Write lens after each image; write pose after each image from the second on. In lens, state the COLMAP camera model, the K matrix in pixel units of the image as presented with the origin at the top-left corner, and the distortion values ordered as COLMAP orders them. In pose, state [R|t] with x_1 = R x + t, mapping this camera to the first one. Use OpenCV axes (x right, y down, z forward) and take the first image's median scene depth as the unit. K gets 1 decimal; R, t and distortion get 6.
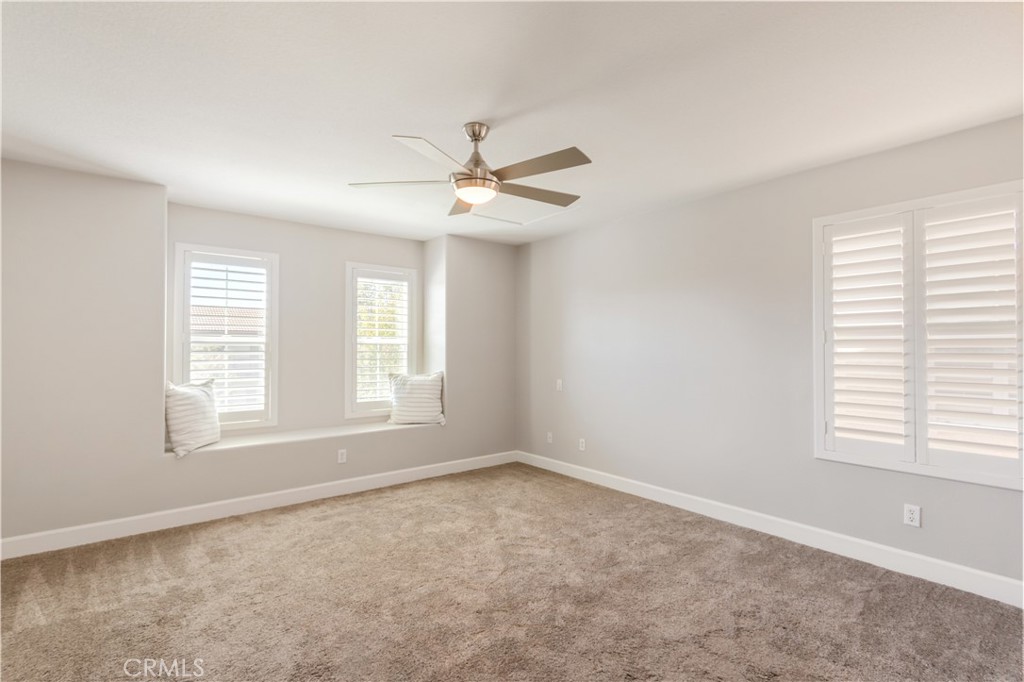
lens RADIAL K [[489.4, 0, 512.2], [0, 489.4, 350.6], [0, 0, 1]] dist [-0.000190, 0.000225]
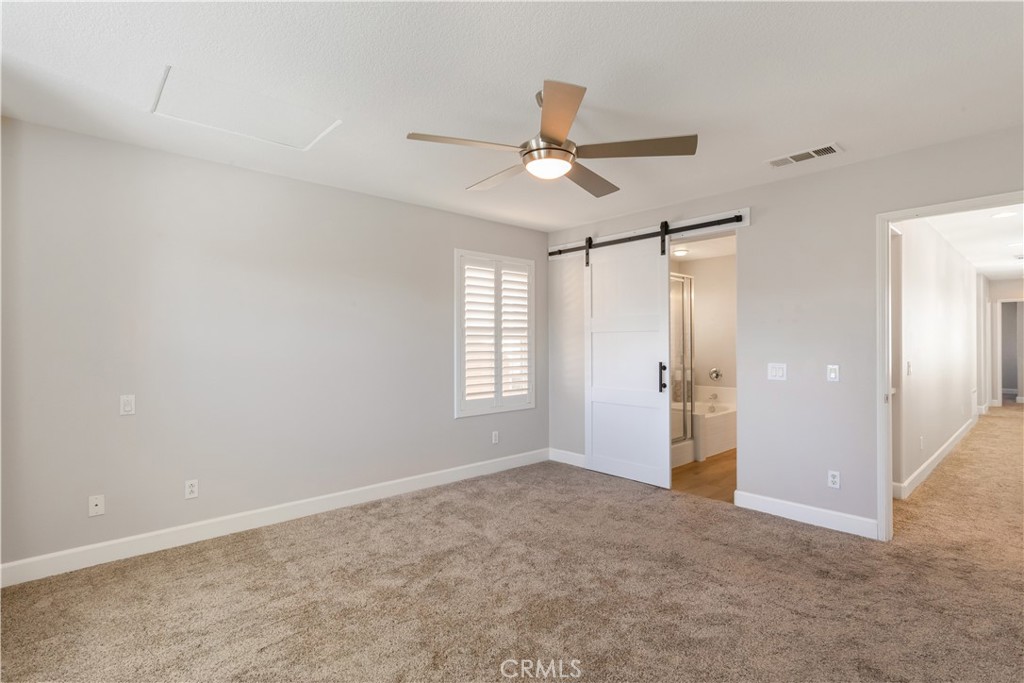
lens RADIAL K [[489.4, 0, 512.2], [0, 489.4, 351.1], [0, 0, 1]] dist [-0.000190, 0.000225]
pose [[-0.061151, -0.023800, 0.997845, -0.837176], [0.004540, 0.999699, 0.024122, -0.008852], [-0.998118, 0.006005, -0.061024, 0.961622]]
